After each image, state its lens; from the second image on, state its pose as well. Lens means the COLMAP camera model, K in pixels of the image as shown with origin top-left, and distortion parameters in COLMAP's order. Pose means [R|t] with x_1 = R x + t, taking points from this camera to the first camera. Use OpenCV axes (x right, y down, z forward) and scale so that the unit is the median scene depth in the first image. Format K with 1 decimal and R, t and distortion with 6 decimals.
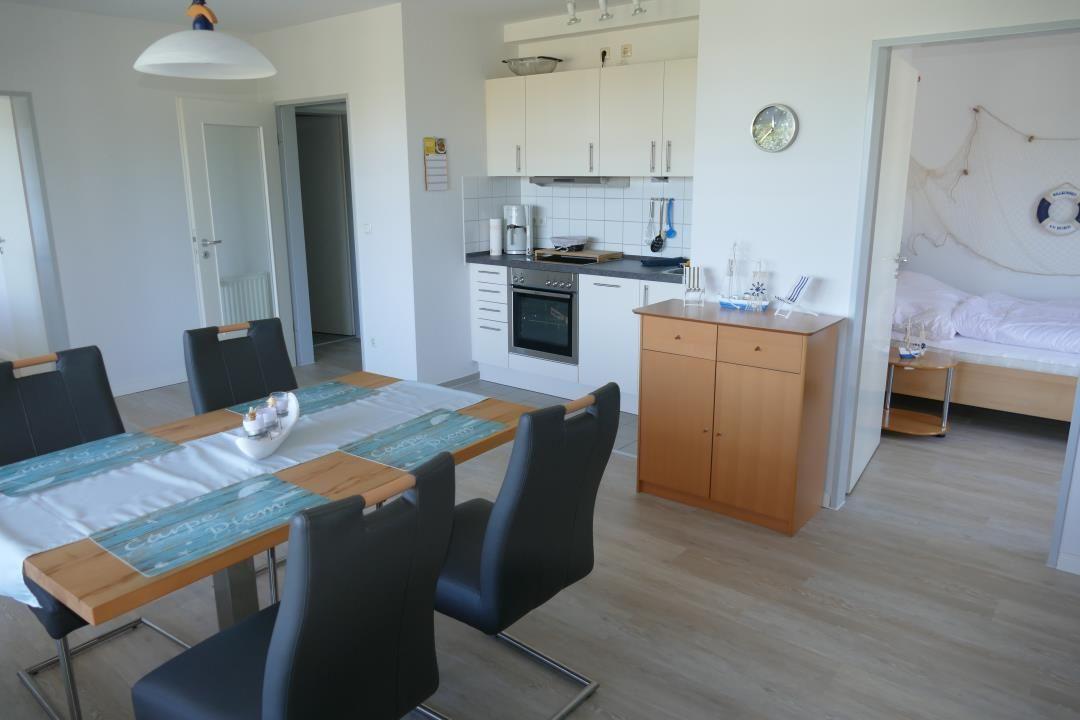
lens RADIAL K [[763.6, 0, 538.2], [0, 763.6, 354.8], [0, 0, 1]] dist [-0.006864, 0.008472]
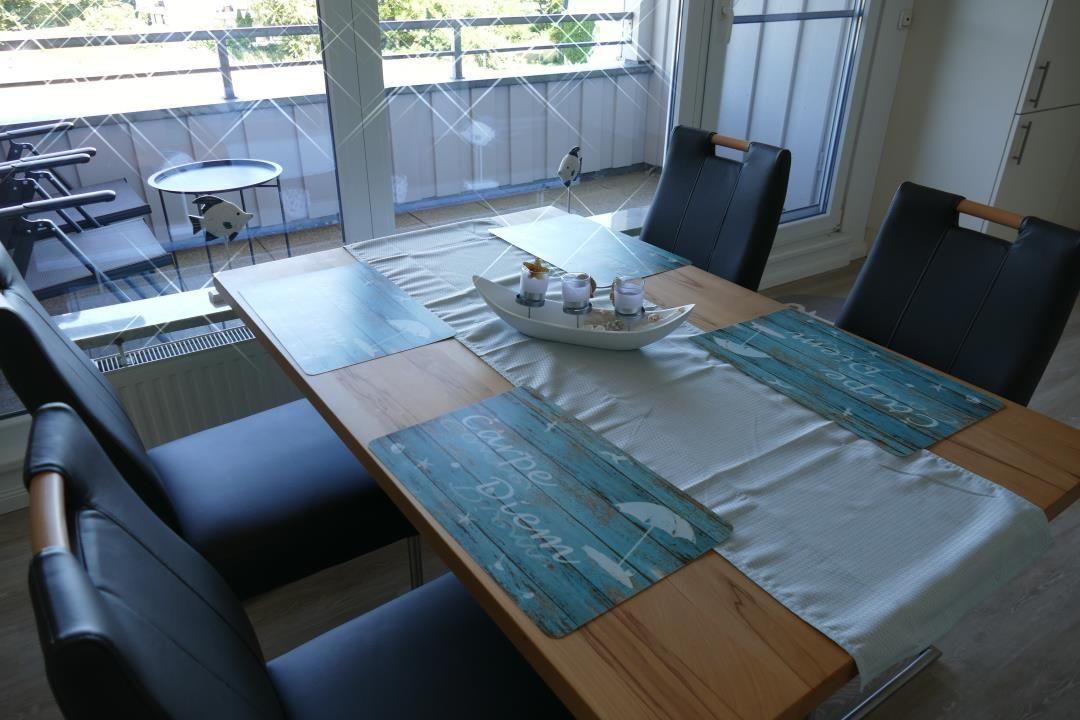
lens RADIAL K [[763.6, 0, 535.7], [0, 763.6, 356.7], [0, 0, 1]] dist [-0.006864, 0.008472]
pose [[-0.325688, 0.446906, -0.833188, 0.182745], [-0.227193, 0.818423, 0.527794, -0.178483], [0.917775, 0.361191, -0.165017, 0.967762]]
